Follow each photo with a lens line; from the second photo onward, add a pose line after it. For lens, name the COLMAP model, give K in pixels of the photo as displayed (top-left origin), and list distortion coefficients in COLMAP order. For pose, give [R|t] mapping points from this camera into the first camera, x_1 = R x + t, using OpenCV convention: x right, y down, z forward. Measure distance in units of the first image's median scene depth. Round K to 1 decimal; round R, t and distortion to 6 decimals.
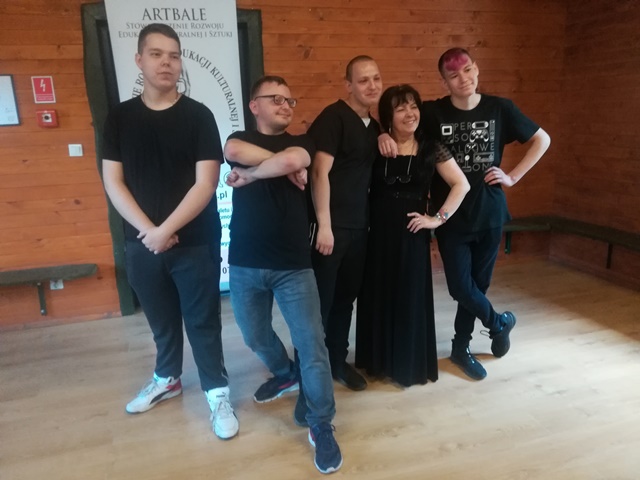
lens RADIAL K [[509.7, 0, 321.4], [0, 509.7, 240.3], [0, 0, 1]] dist [0.057576, -0.078175]
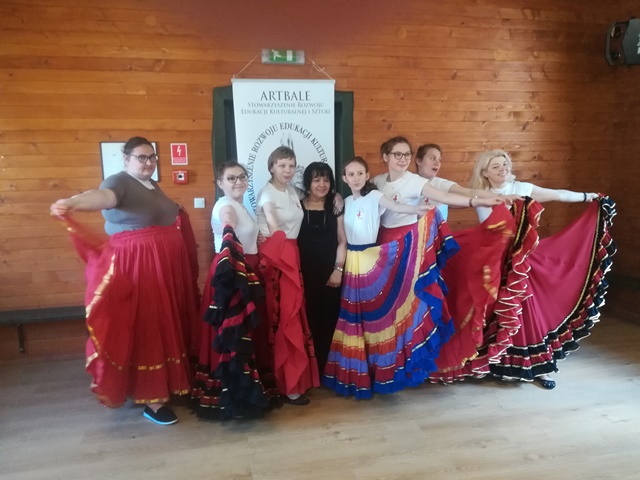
lens RADIAL K [[509.7, 0, 318.4], [0, 509.7, 239.2], [0, 0, 1]] dist [0.057576, -0.078175]
pose [[0.997158, 0.029067, -0.069499, -0.111219], [-0.036098, 0.994113, -0.102160, 0.023479], [0.066120, 0.104378, 0.992337, -0.171548]]
